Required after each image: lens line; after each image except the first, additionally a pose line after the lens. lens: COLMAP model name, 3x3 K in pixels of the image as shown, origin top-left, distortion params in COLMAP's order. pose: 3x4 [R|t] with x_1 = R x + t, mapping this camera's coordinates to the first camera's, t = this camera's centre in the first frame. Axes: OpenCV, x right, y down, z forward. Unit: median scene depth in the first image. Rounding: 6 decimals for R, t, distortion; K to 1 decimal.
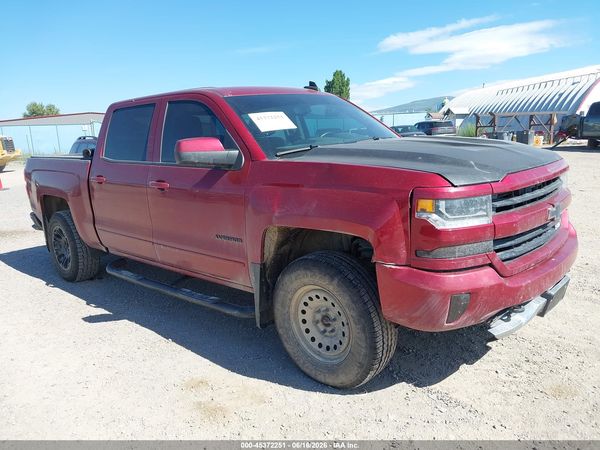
lens RADIAL K [[475.4, 0, 301.9], [0, 475.4, 221.5], [0, 0, 1]] dist [0.016315, -0.018784]
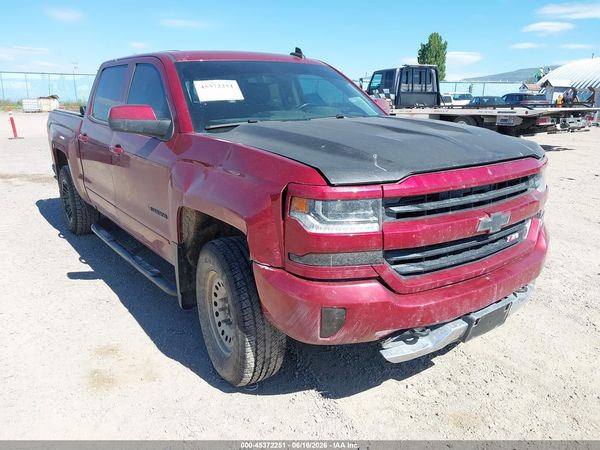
lens RADIAL K [[475.4, 0, 301.4], [0, 475.4, 226.5], [0, 0, 1]] dist [0.016315, -0.018784]
pose [[0.979833, 0.103531, -0.170907, 0.300624], [-0.088515, 0.991698, 0.093280, -0.053271], [0.179146, -0.076271, 0.980862, 0.107589]]
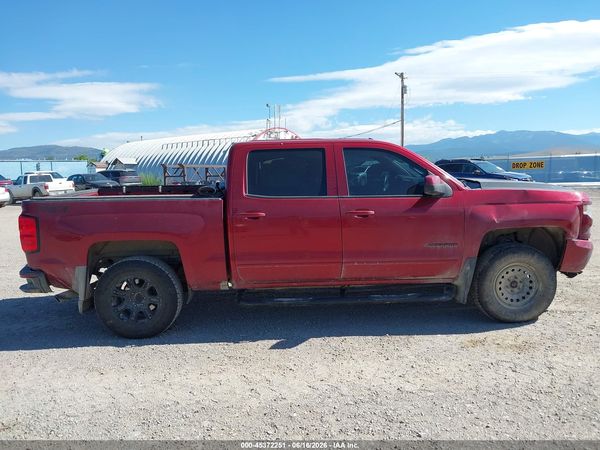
lens RADIAL K [[475.4, 0, 305.1], [0, 475.4, 229.1], [0, 0, 1]] dist [0.016315, -0.018784]
pose [[0.721439, -0.057644, 0.690074, -1.537458], [0.118551, 0.992098, -0.041067, -0.002941], [-0.682254, 0.111436, 0.722572, 0.251873]]
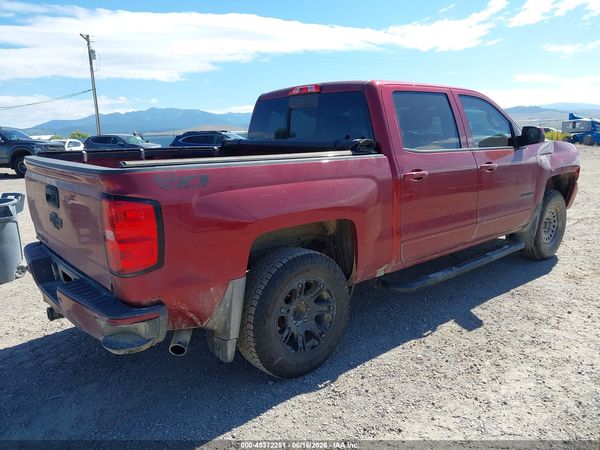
lens RADIAL K [[475.4, 0, 301.5], [0, 475.4, 227.8], [0, 0, 1]] dist [0.016315, -0.018784]
pose [[0.123147, -0.146480, 0.981518, -1.840685], [0.211519, 0.970194, 0.118252, -0.202261], [-0.969585, 0.193047, 0.150460, 1.582973]]
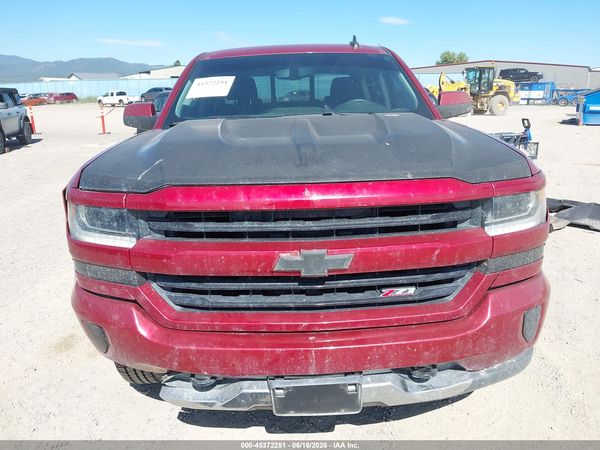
lens RADIAL K [[475.4, 0, 303.5], [0, 475.4, 224.7], [0, 0, 1]] dist [0.016315, -0.018784]
pose [[0.700401, 0.221137, -0.678629, 0.798375], [-0.145507, 0.975065, 0.167558, -0.143189], [0.698761, -0.018612, 0.715113, 0.496575]]
